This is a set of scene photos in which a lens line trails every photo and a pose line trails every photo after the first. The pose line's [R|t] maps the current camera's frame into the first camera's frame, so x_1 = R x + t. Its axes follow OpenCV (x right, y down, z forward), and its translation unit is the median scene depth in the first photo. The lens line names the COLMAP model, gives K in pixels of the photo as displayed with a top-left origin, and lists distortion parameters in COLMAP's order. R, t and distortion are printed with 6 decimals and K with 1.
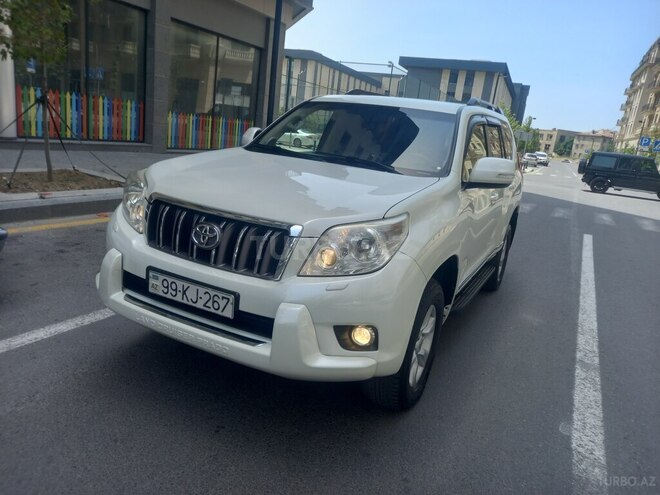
lens RADIAL K [[487.7, 0, 333.2], [0, 487.7, 246.5], [0, 0, 1]] dist [0.049861, -0.041290]
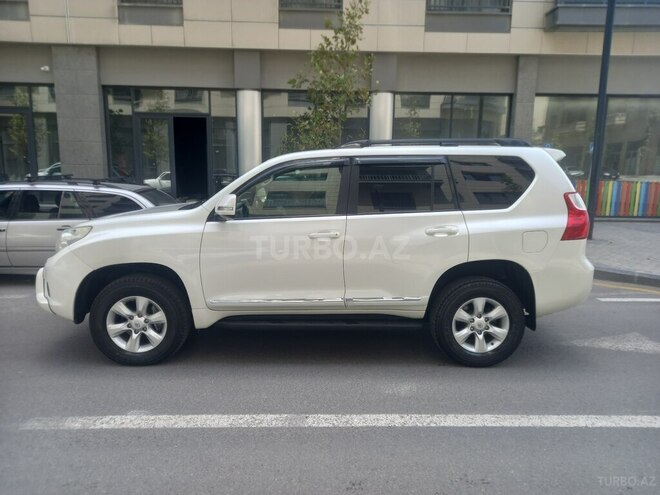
lens RADIAL K [[487.7, 0, 333.2], [0, 487.7, 246.5], [0, 0, 1]] dist [0.049861, -0.041290]
pose [[0.492668, 0.028365, -0.869755, 2.009917], [-0.168267, 0.983711, -0.063233, -0.029453], [0.853794, 0.177504, 0.489416, 0.886793]]
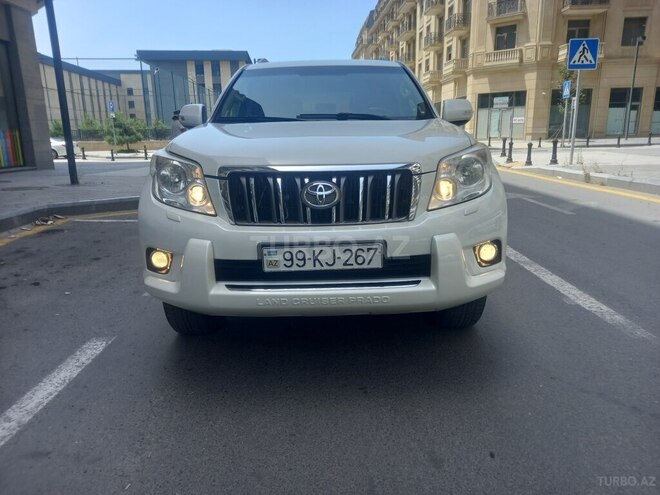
lens RADIAL K [[487.7, 0, 333.2], [0, 487.7, 246.5], [0, 0, 1]] dist [0.049861, -0.041290]
pose [[0.874849, -0.233542, 0.424379, -0.649529], [0.227830, 0.971530, 0.064981, 0.018569], [-0.427472, 0.039838, 0.903150, 0.143859]]
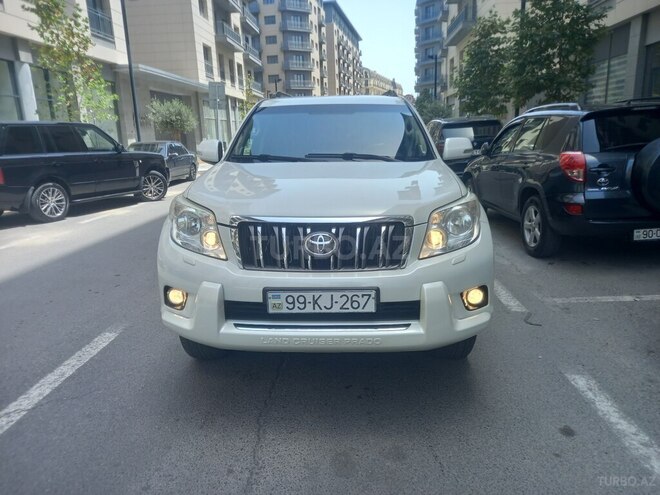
lens RADIAL K [[487.7, 0, 333.2], [0, 487.7, 246.5], [0, 0, 1]] dist [0.049861, -0.041290]
pose [[0.892436, -0.217215, 0.395444, -0.636306], [0.213625, 0.975439, 0.053695, -0.065948], [-0.397395, 0.036557, 0.916919, 0.040686]]
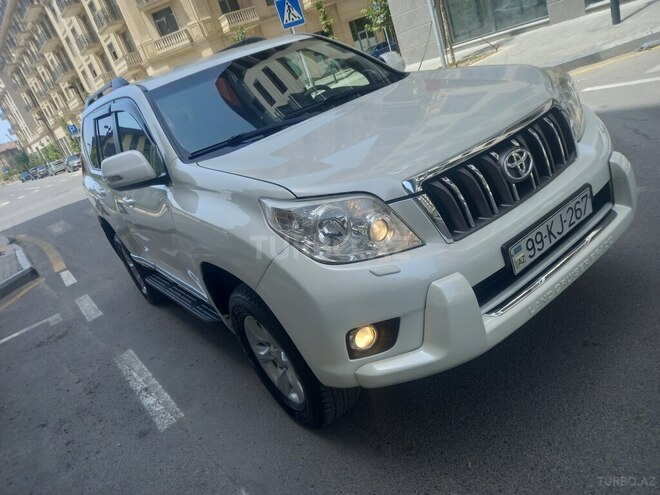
lens RADIAL K [[487.7, 0, 333.2], [0, 487.7, 246.5], [0, 0, 1]] dist [0.049861, -0.041290]
pose [[0.369186, -0.550517, 0.748754, -1.020191], [0.557983, 0.775598, 0.295131, -0.313424], [-0.743207, 0.308833, 0.593519, 0.777839]]
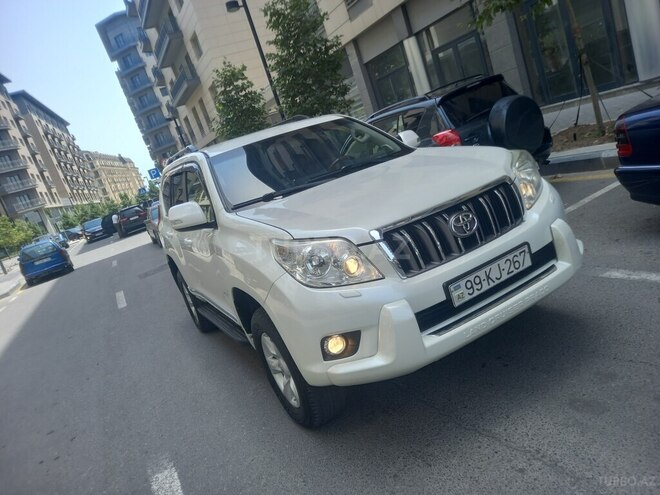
lens RADIAL K [[487.7, 0, 333.2], [0, 487.7, 246.5], [0, 0, 1]] dist [0.049861, -0.041290]
pose [[0.495038, -0.435352, 0.751935, -1.181777], [0.536138, 0.834069, 0.129939, -0.261886], [-0.683735, 0.338816, 0.646305, 0.525511]]
